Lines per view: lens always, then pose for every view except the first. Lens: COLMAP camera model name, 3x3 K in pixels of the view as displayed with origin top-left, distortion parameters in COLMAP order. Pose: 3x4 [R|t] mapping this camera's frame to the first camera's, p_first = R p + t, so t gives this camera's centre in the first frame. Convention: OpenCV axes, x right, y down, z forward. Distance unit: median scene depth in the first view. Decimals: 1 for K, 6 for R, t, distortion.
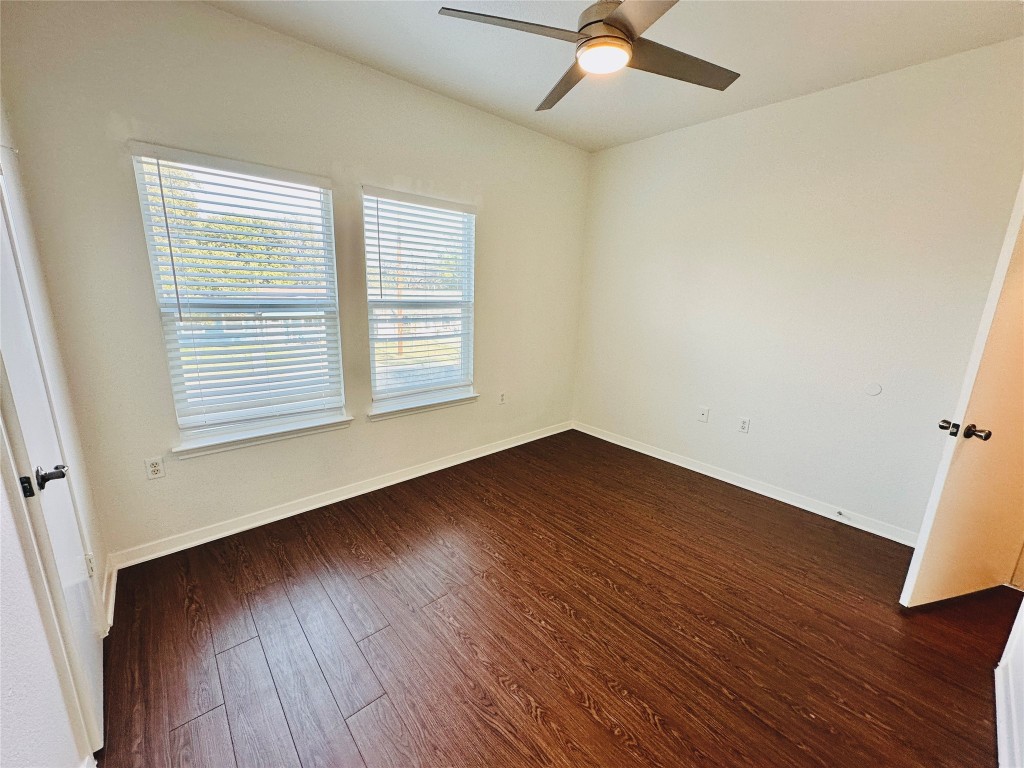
lens RADIAL K [[406.9, 0, 507.3], [0, 406.9, 386.5], [0, 0, 1]] dist [-0.001623, -0.001553]
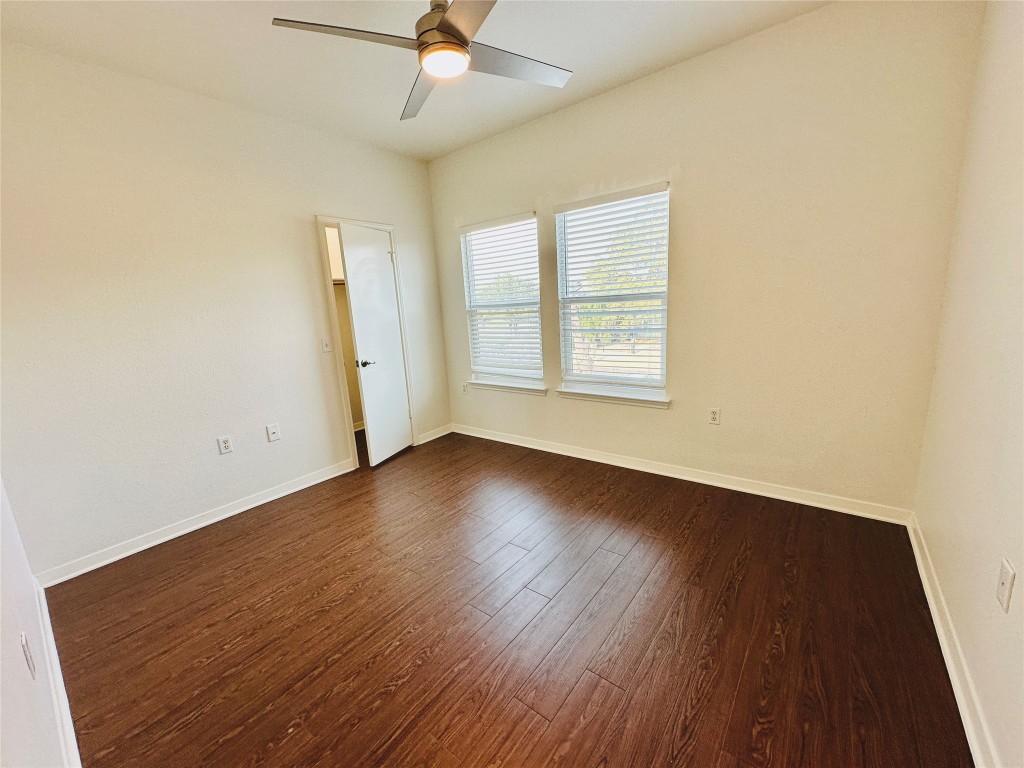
lens RADIAL K [[406.9, 0, 504.2], [0, 406.9, 378.0], [0, 0, 1]] dist [-0.001623, -0.001553]
pose [[0.170157, 0.134942, -0.976134, 0.879164], [-0.167920, 0.980062, 0.106214, -0.075074], [0.971004, 0.145840, 0.189424, 0.641641]]
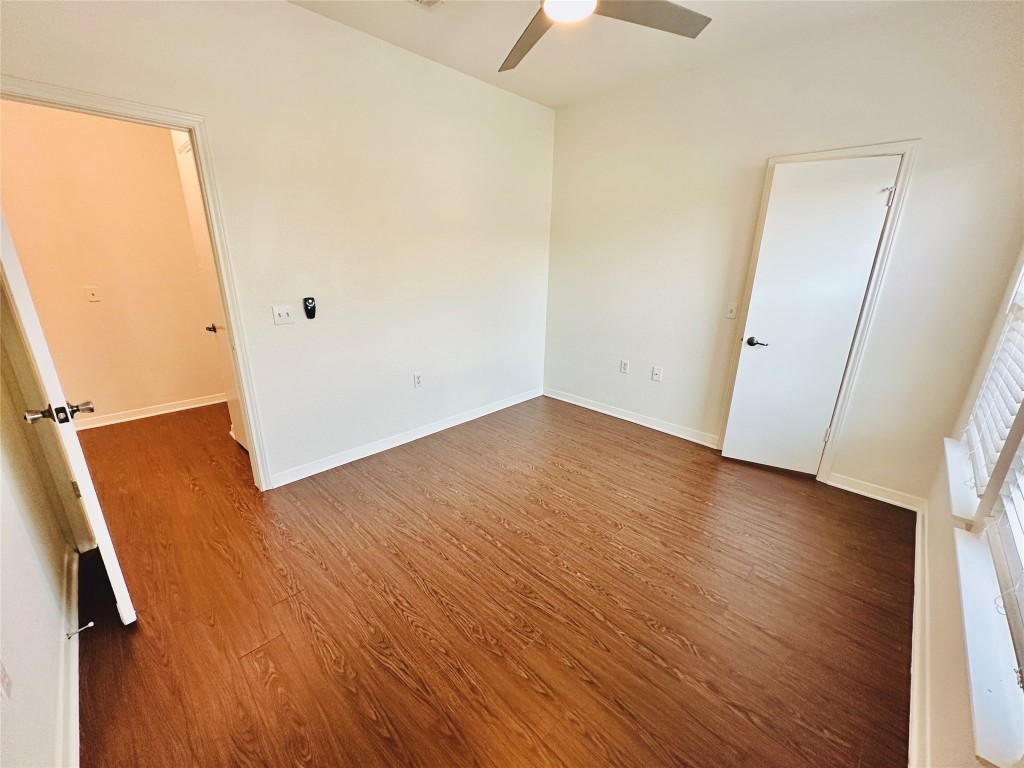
lens RADIAL K [[406.9, 0, 522.8], [0, 406.9, 384.3], [0, 0, 1]] dist [-0.001623, -0.001553]
pose [[-0.994788, -0.021487, -0.099680, 0.259871], [-0.070191, 0.853382, 0.516538, -0.318952], [0.073966, 0.520843, -0.850442, 1.354684]]
